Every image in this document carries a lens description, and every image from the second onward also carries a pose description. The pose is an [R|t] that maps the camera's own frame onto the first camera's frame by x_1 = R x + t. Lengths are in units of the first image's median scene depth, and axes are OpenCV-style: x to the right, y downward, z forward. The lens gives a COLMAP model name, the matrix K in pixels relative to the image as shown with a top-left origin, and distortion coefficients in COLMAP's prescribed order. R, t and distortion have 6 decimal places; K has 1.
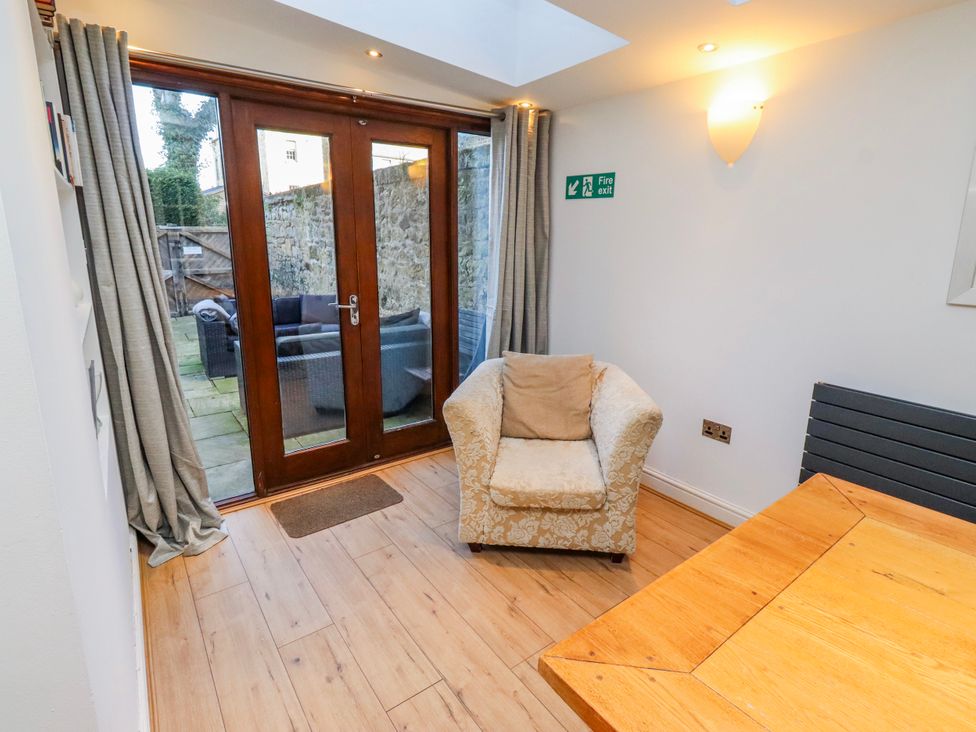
lens RADIAL K [[512.3, 0, 488.9], [0, 512.3, 362.3], [0, 0, 1]] dist [0.004737, 0.000272]
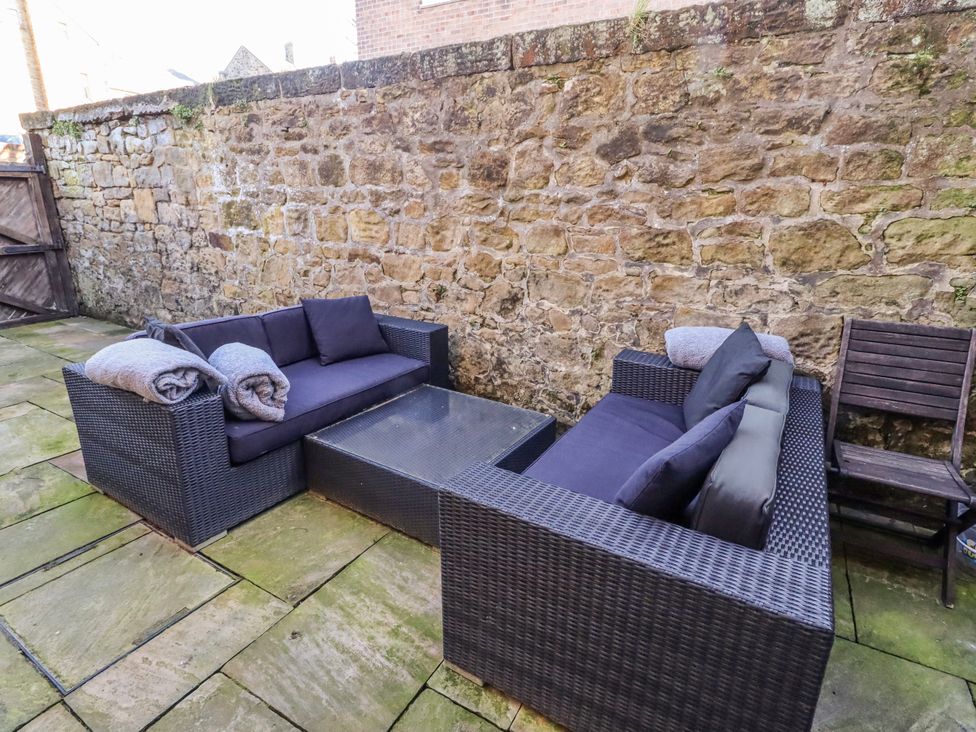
lens RADIAL K [[512.3, 0, 491.1], [0, 512.3, 363.1], [0, 0, 1]] dist [0.004737, 0.000272]
pose [[0.910814, -0.121198, 0.394625, -0.488515], [0.094774, 0.991790, 0.085857, -0.118668], [-0.401791, -0.040800, 0.914822, 0.583796]]
